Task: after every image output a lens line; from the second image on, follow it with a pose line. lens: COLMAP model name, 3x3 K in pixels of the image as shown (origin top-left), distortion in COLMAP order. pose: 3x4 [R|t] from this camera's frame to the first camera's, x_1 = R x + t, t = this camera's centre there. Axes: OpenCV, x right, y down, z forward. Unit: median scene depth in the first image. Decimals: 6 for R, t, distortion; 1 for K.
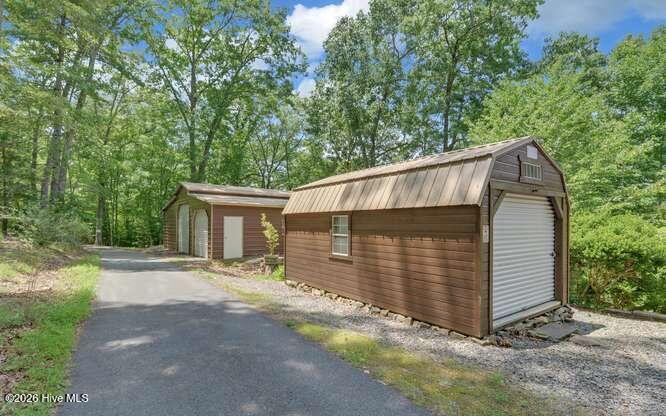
lens RADIAL K [[323.3, 0, 332.8], [0, 323.3, 221.3], [0, 0, 1]] dist [0.000194, 0.000017]
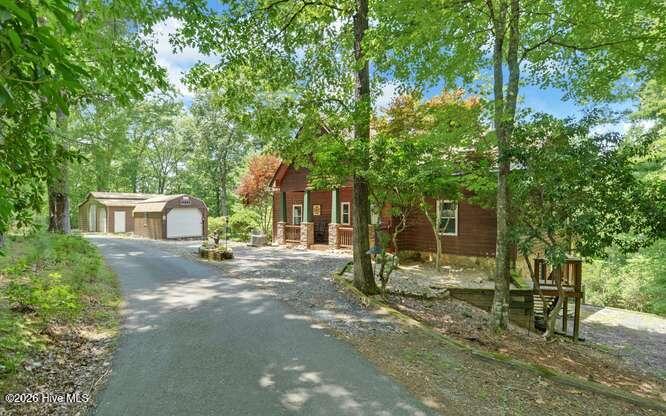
lens RADIAL K [[344.6, 0, 322.8], [0, 344.6, 212.3], [0, 0, 1]] dist [0.000366, 0.000097]
pose [[0.986228, -0.009182, 0.165134, 0.559404], [0.007573, 0.999918, 0.010367, -0.022242], [-0.165215, -0.008973, 0.986217, -1.268928]]
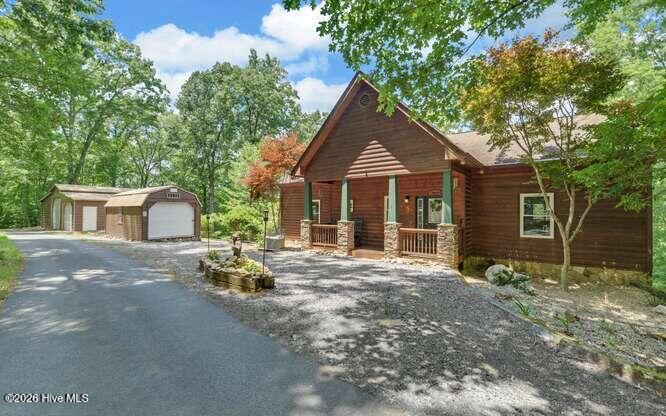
lens RADIAL K [[278.6, 0, 333.0], [0, 278.6, 208.0], [0, 0, 1]] dist [-0.011355, -0.000113]
pose [[0.947282, 0.004765, 0.320365, 0.435726], [-0.003913, 0.999987, -0.003303, -0.007493], [-0.320377, 0.001875, 0.947288, -0.793730]]
